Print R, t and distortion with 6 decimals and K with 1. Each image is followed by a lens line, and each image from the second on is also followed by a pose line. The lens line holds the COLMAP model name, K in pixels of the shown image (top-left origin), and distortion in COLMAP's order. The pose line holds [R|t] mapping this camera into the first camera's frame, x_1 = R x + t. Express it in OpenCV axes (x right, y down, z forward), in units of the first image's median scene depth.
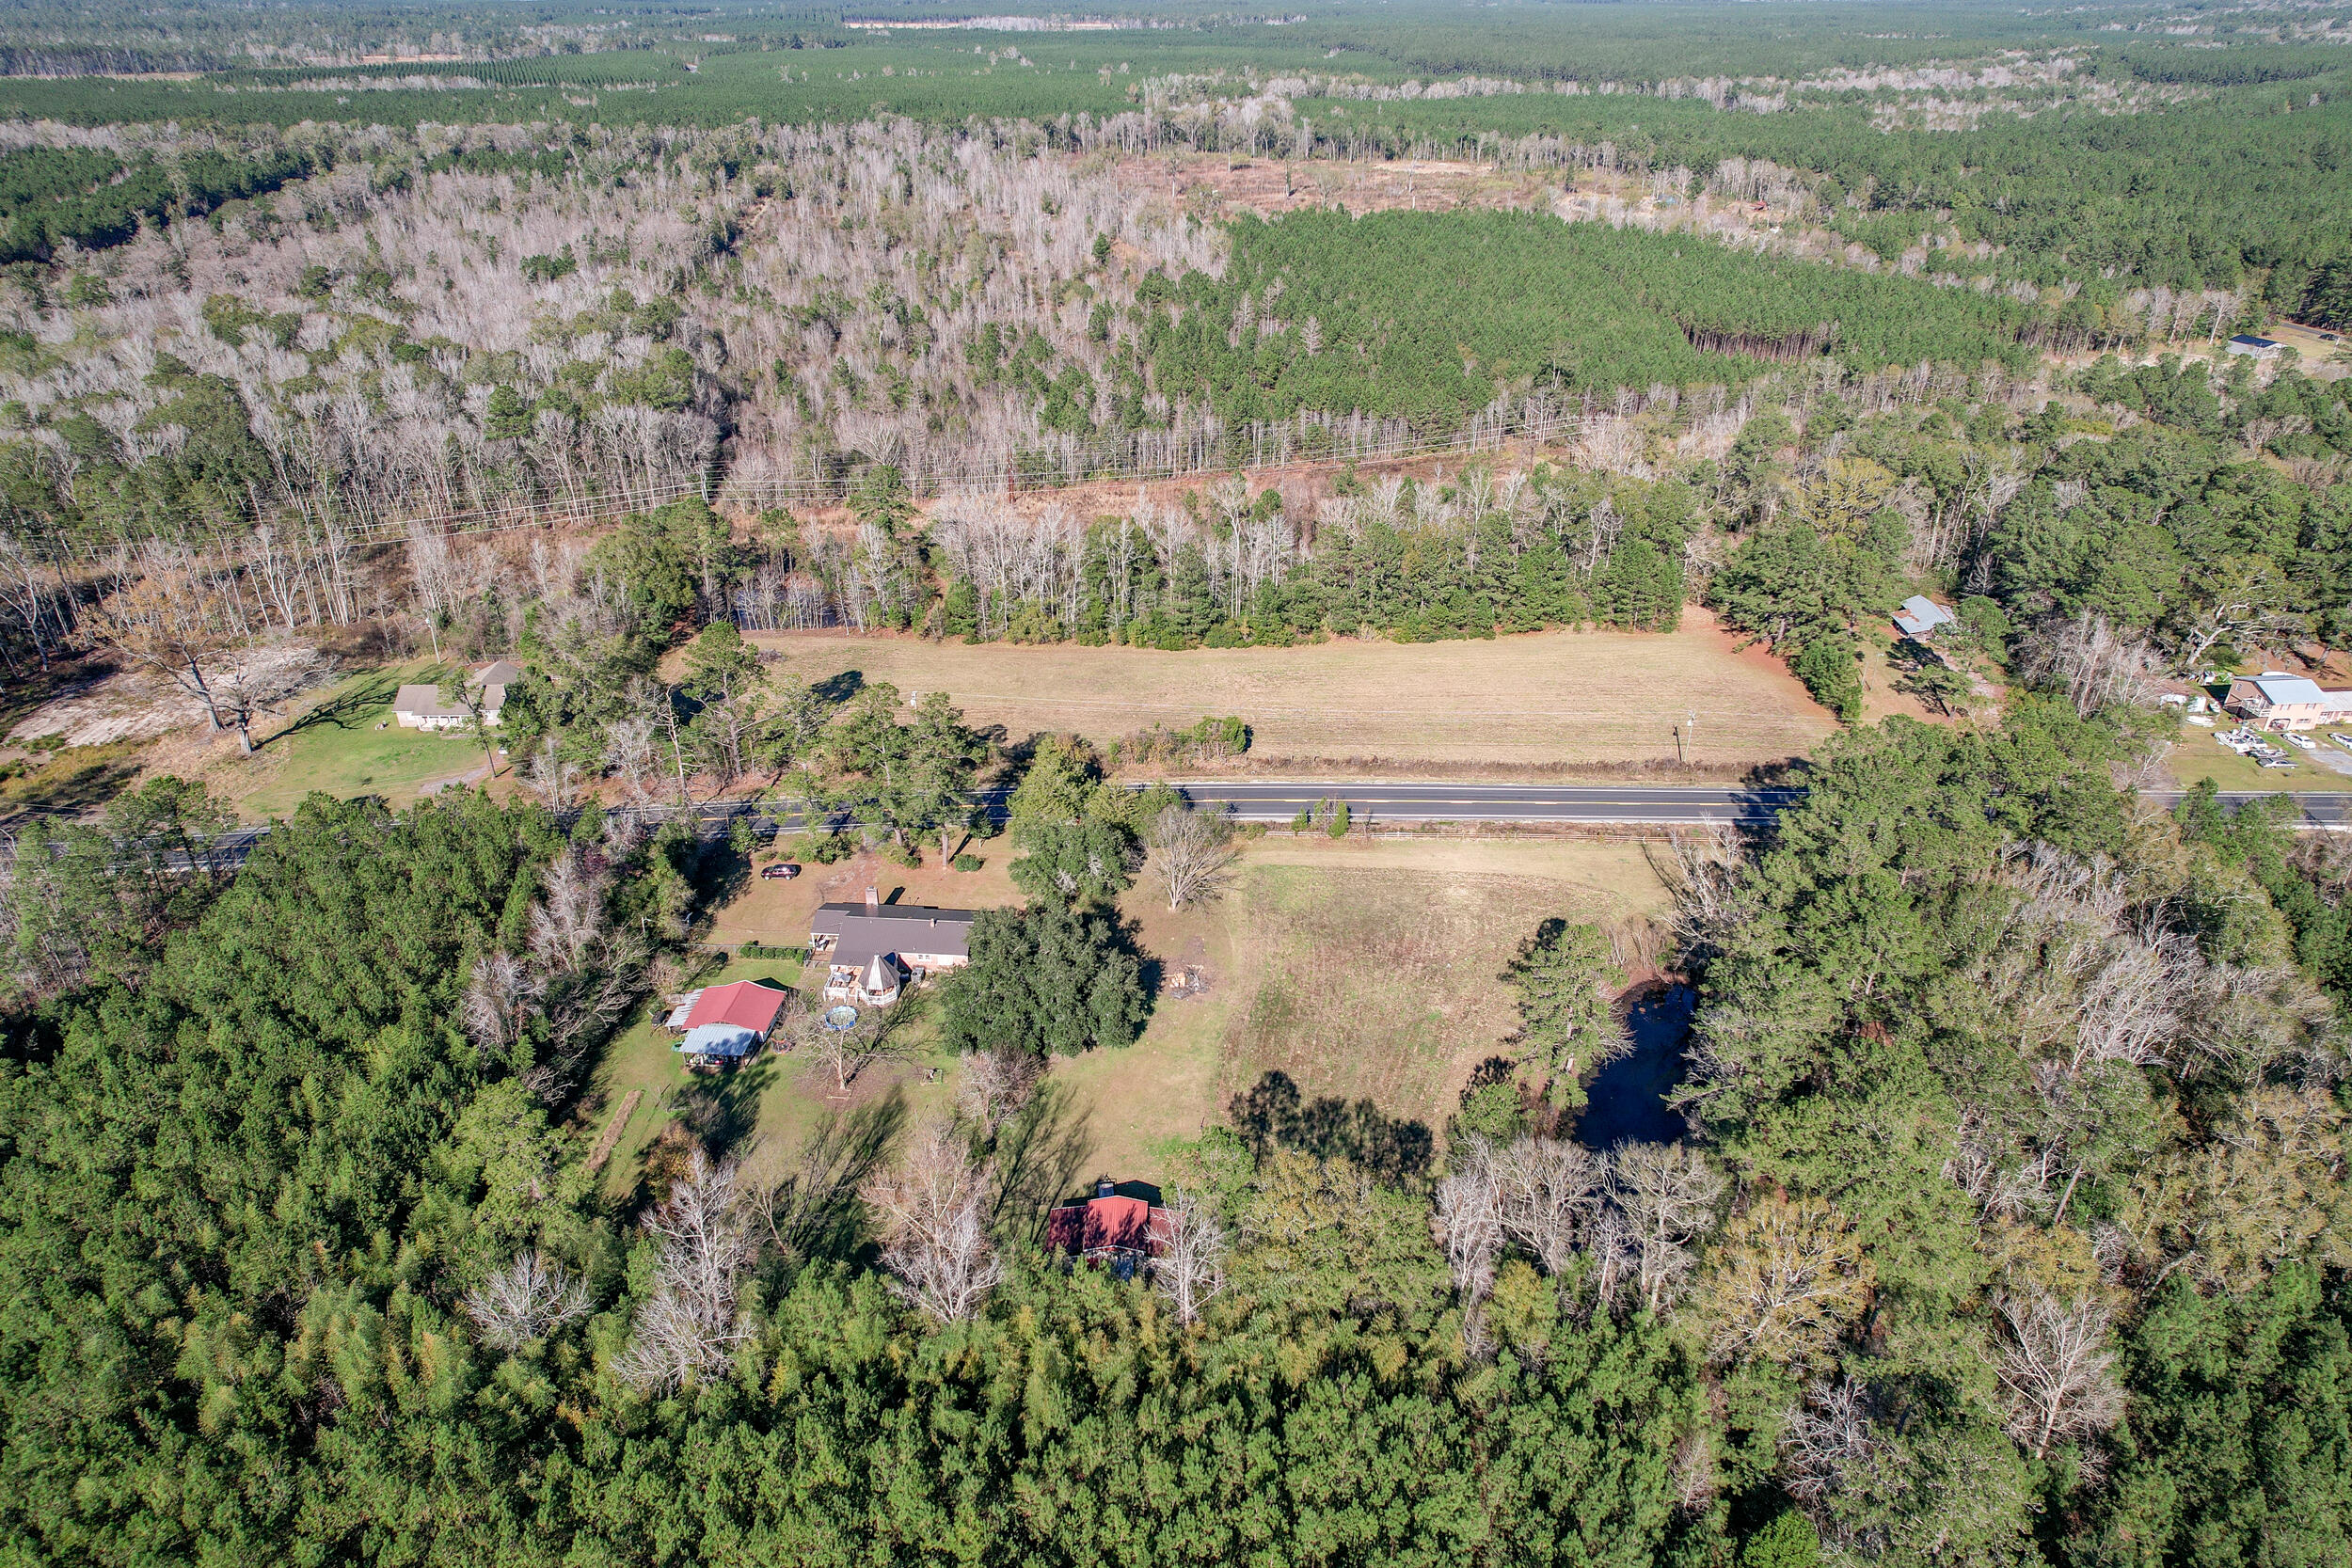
lens RADIAL K [[1495.7, 0, 1180.4], [0, 1495.7, 794.7], [0, 0, 1]] dist [-0.052624, 0.070329]
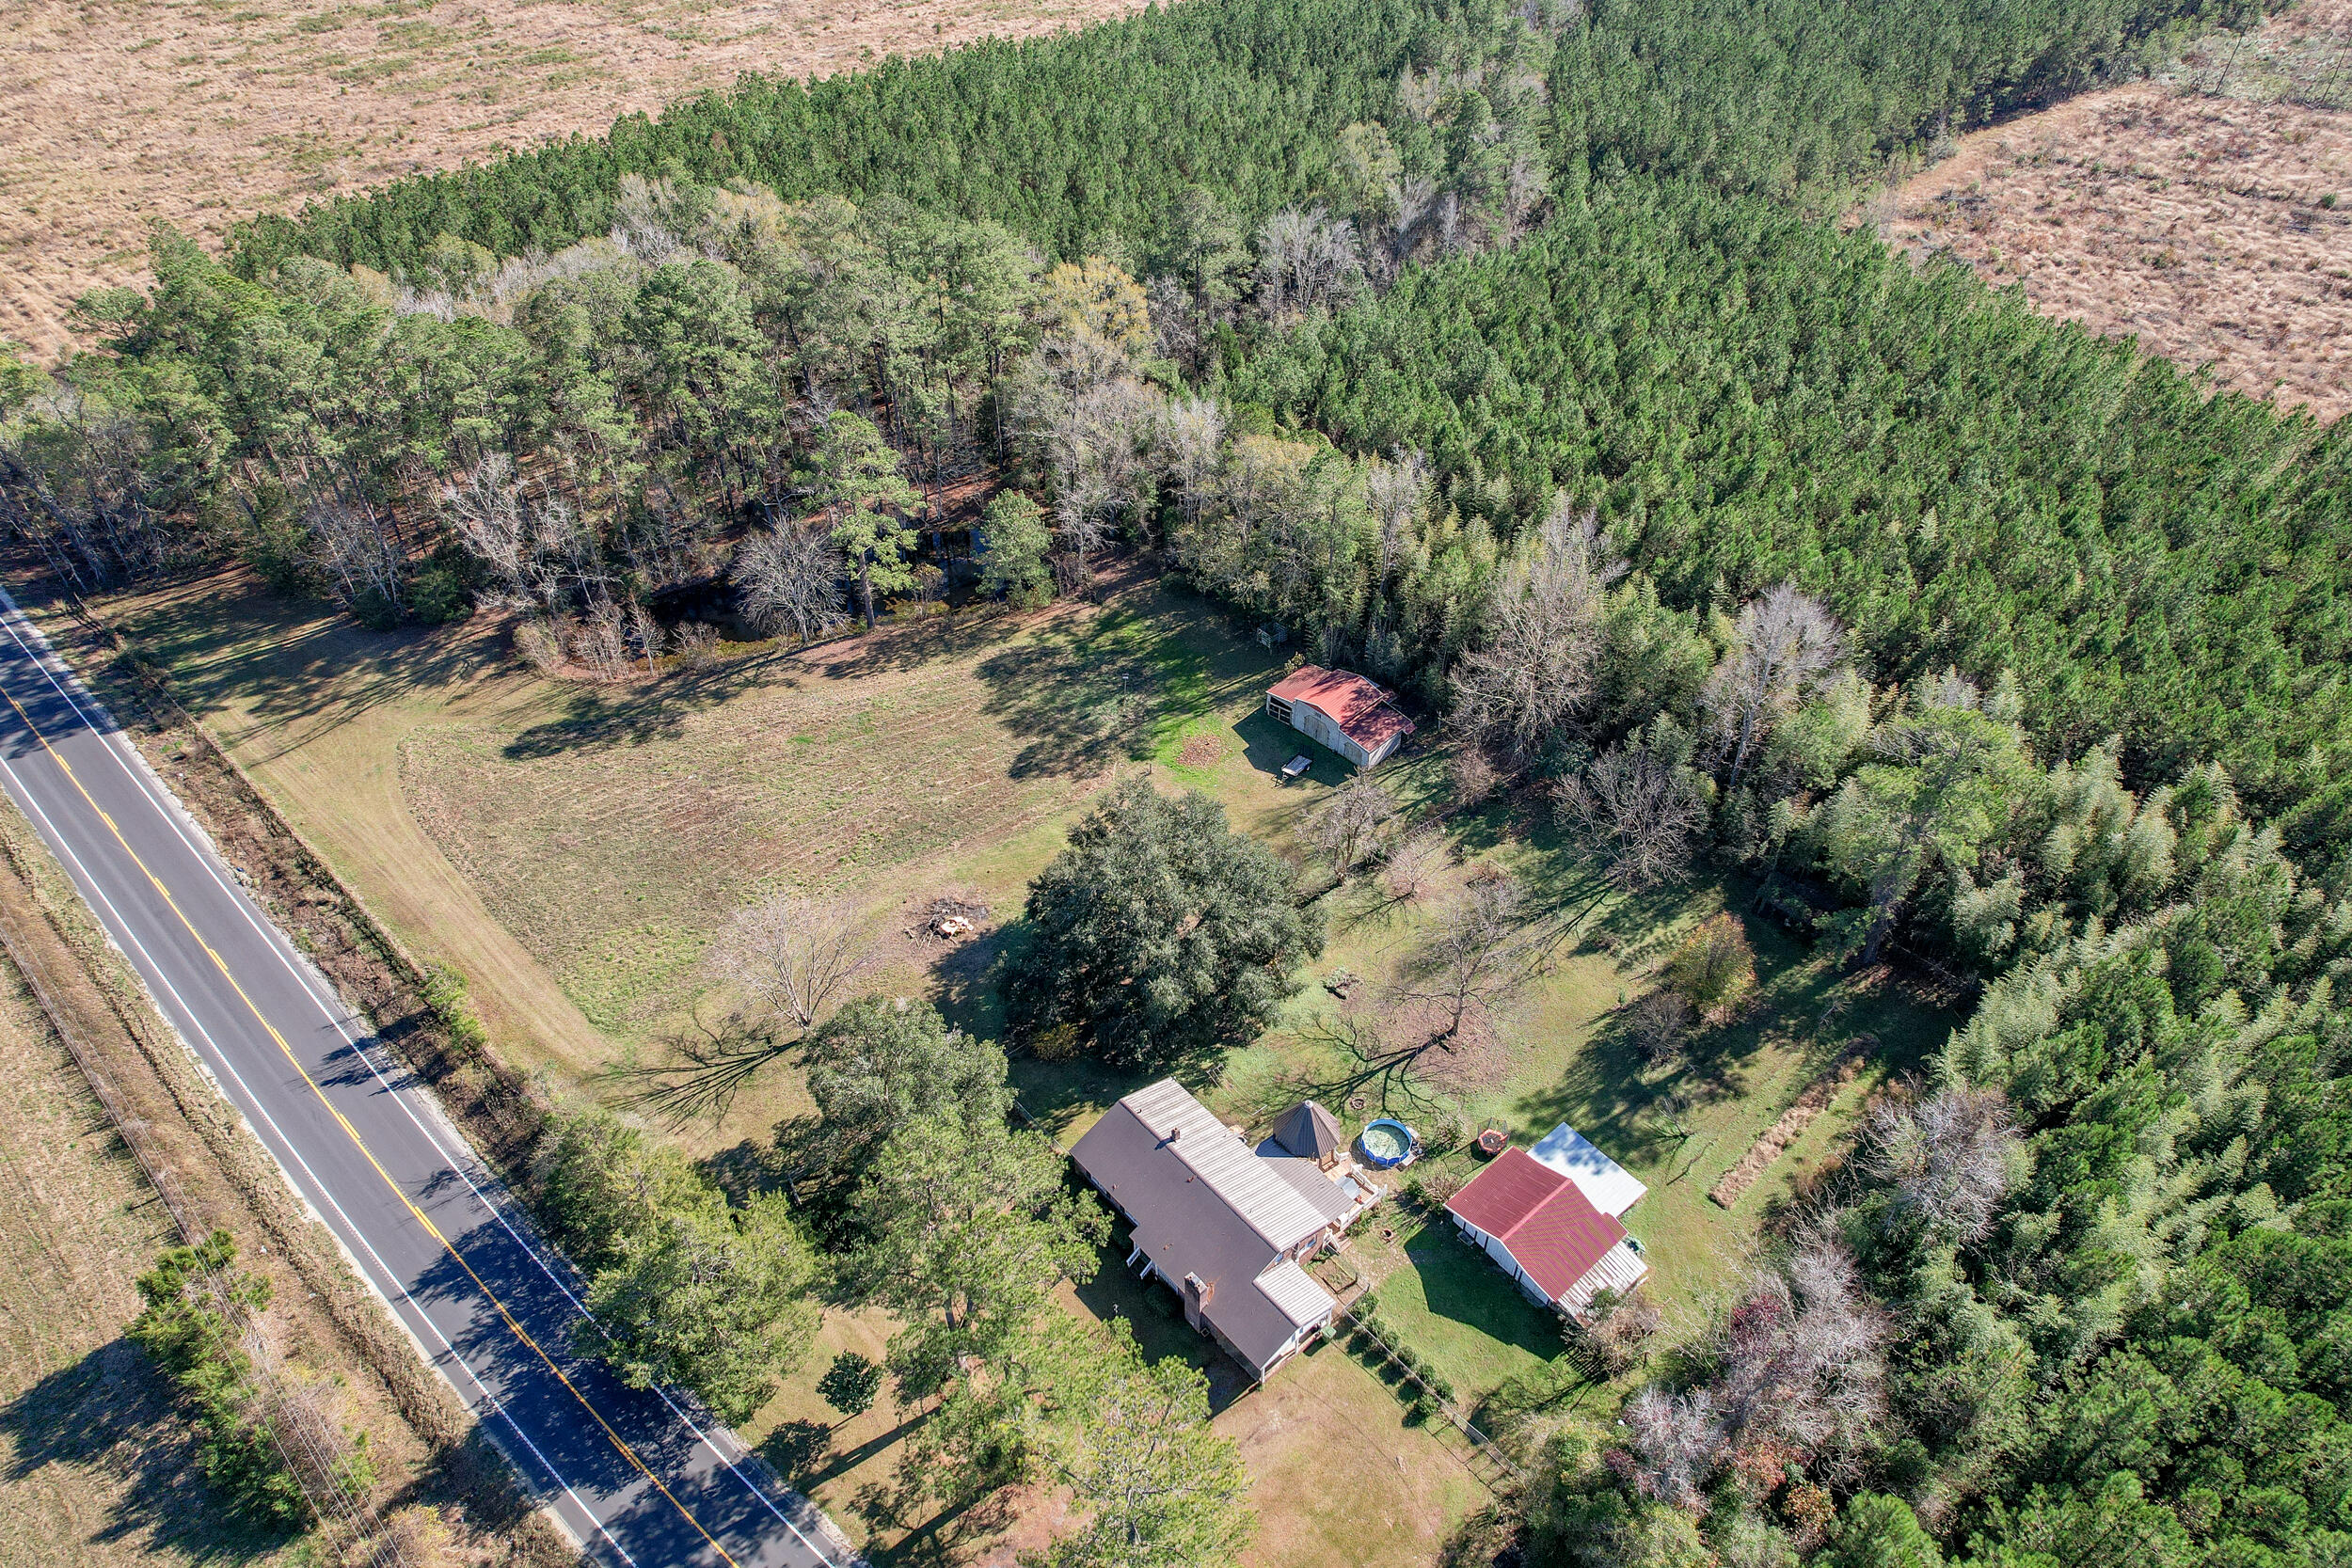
lens RADIAL K [[1509.4, 0, 1176.0], [0, 1509.4, 784.0], [0, 0, 1]] dist [-0.008183, -0.002473]
pose [[-0.723339, -0.457073, 0.517556, -0.080454], [0.343761, 0.411676, 0.844009, -0.090383], [-0.598839, 0.788421, -0.140657, 0.194821]]
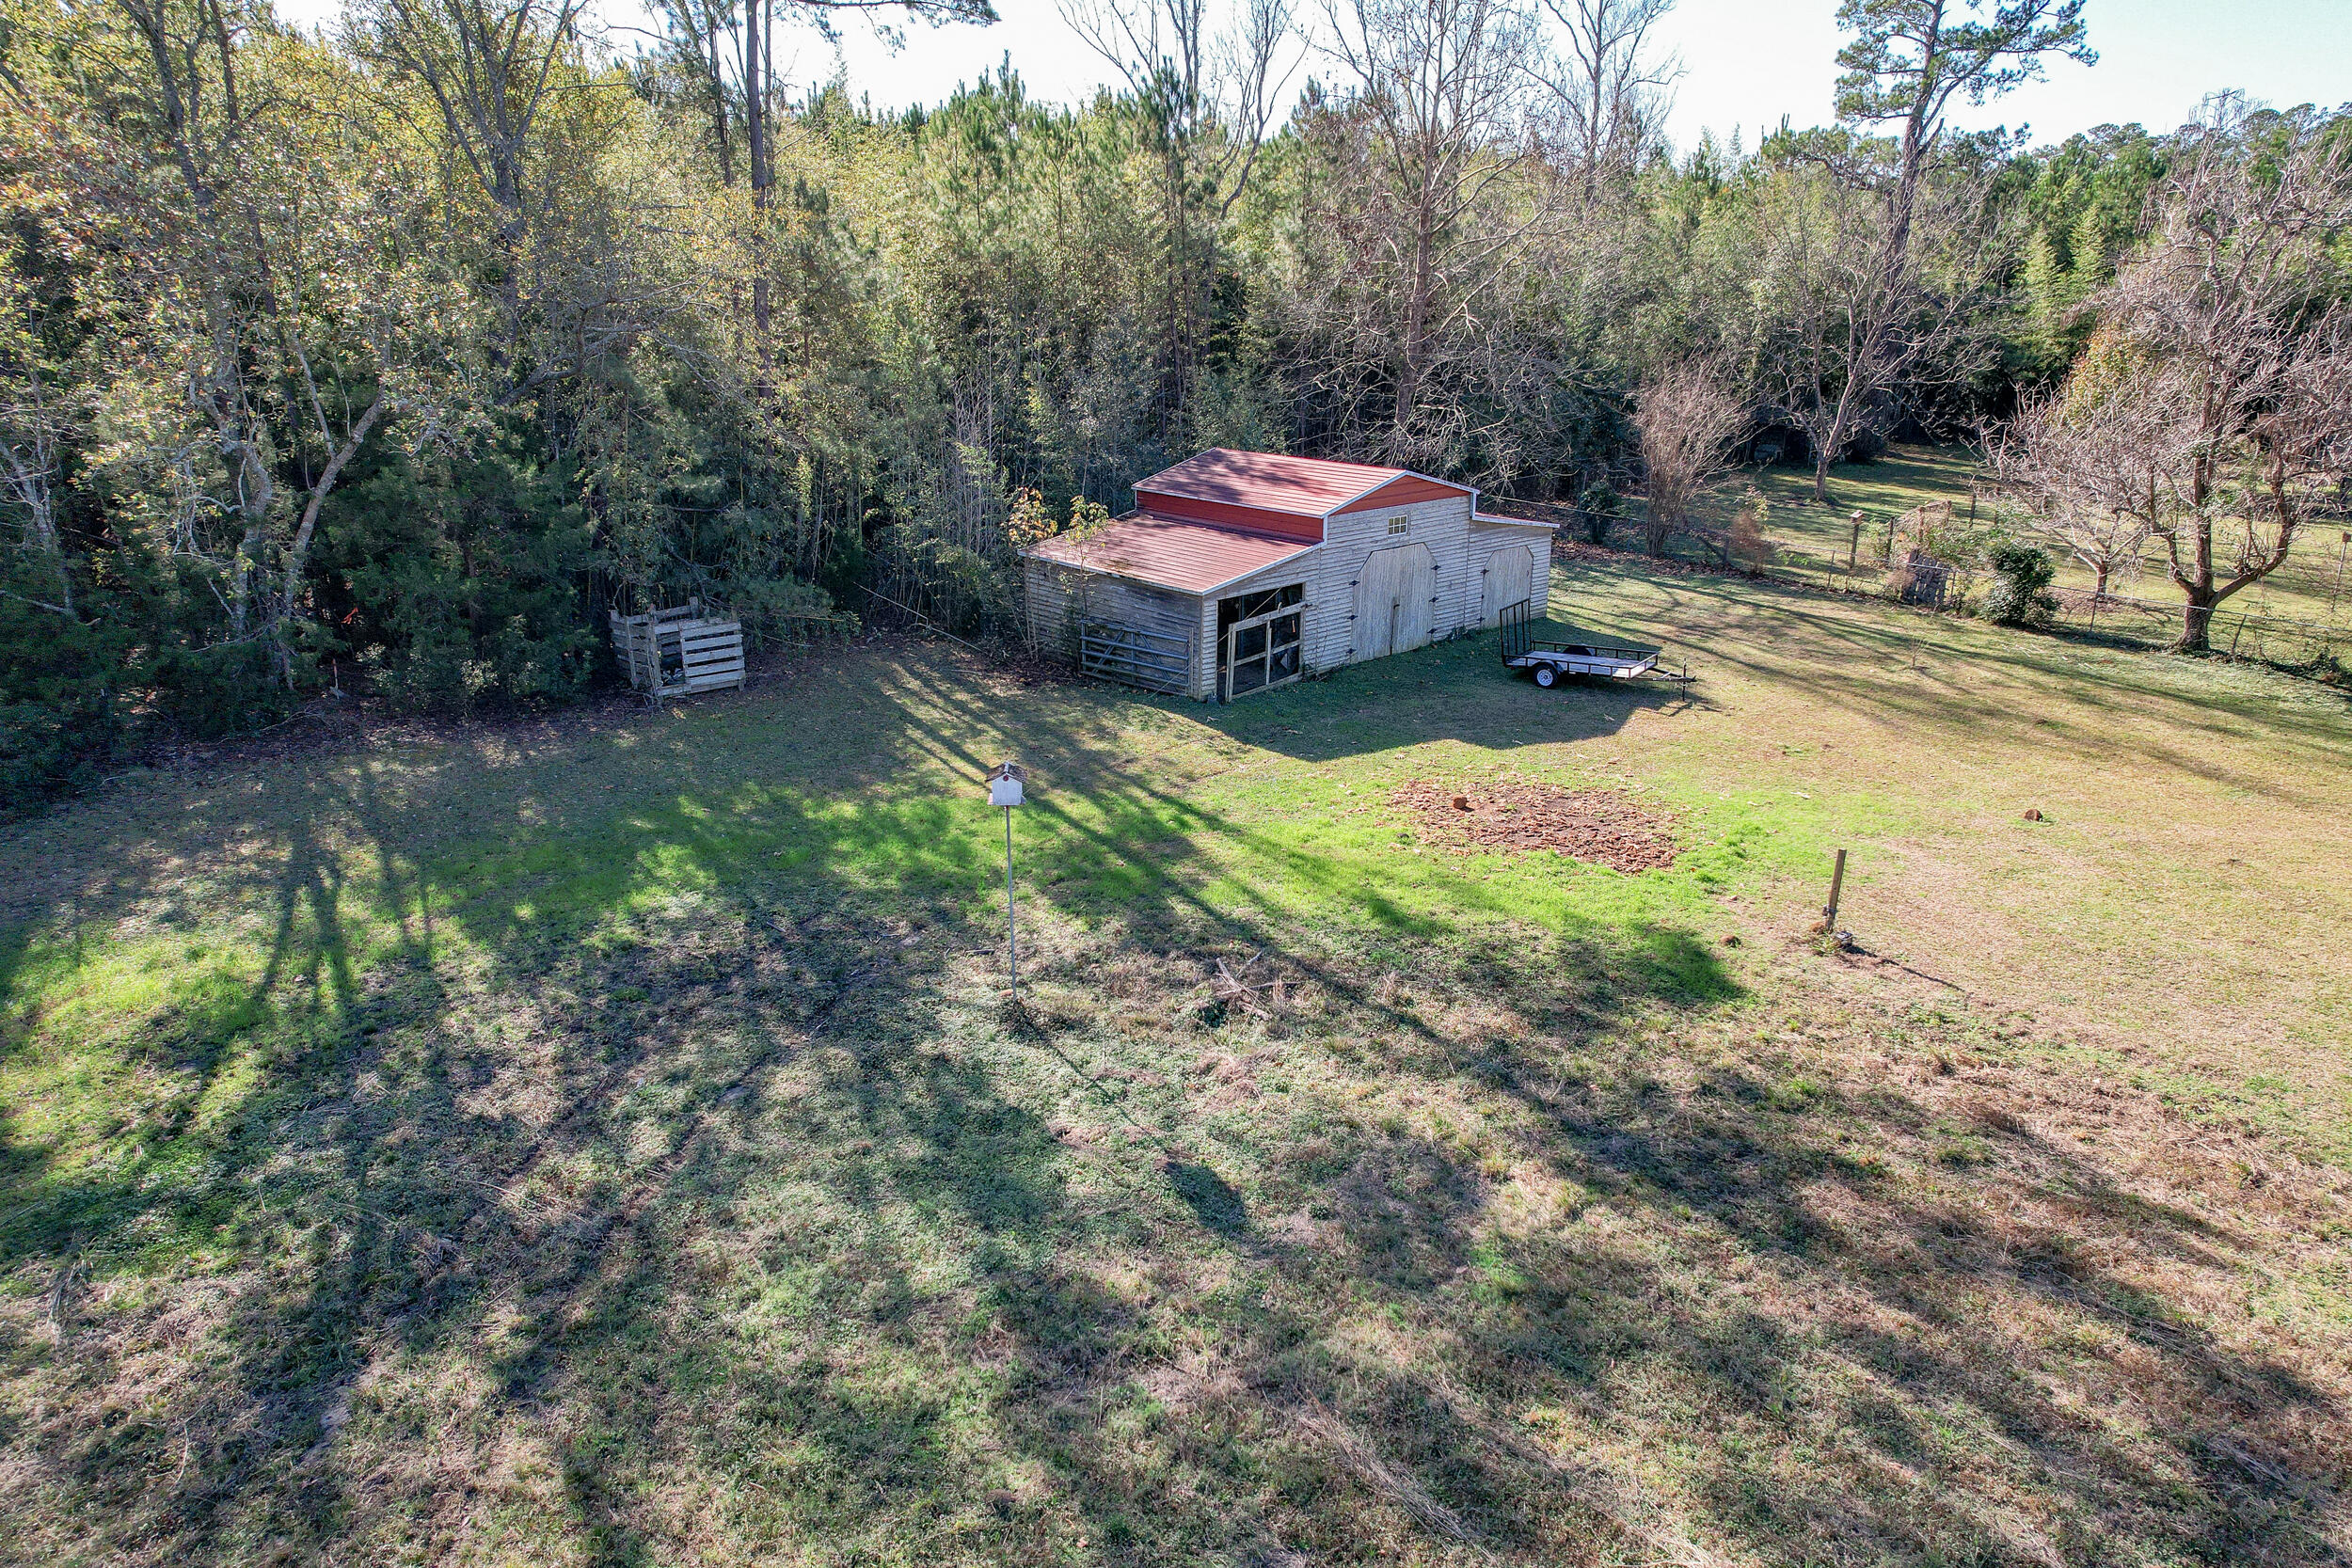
lens RADIAL K [[1495.7, 0, 1180.4], [0, 1495.7, 794.7], [0, 0, 1]] dist [-0.052624, 0.070329]
pose [[-0.721763, 0.228675, -0.653273, 0.023732], [-0.339484, 0.705552, 0.622050, 0.026736], [0.603165, 0.670749, -0.431611, 0.176116]]
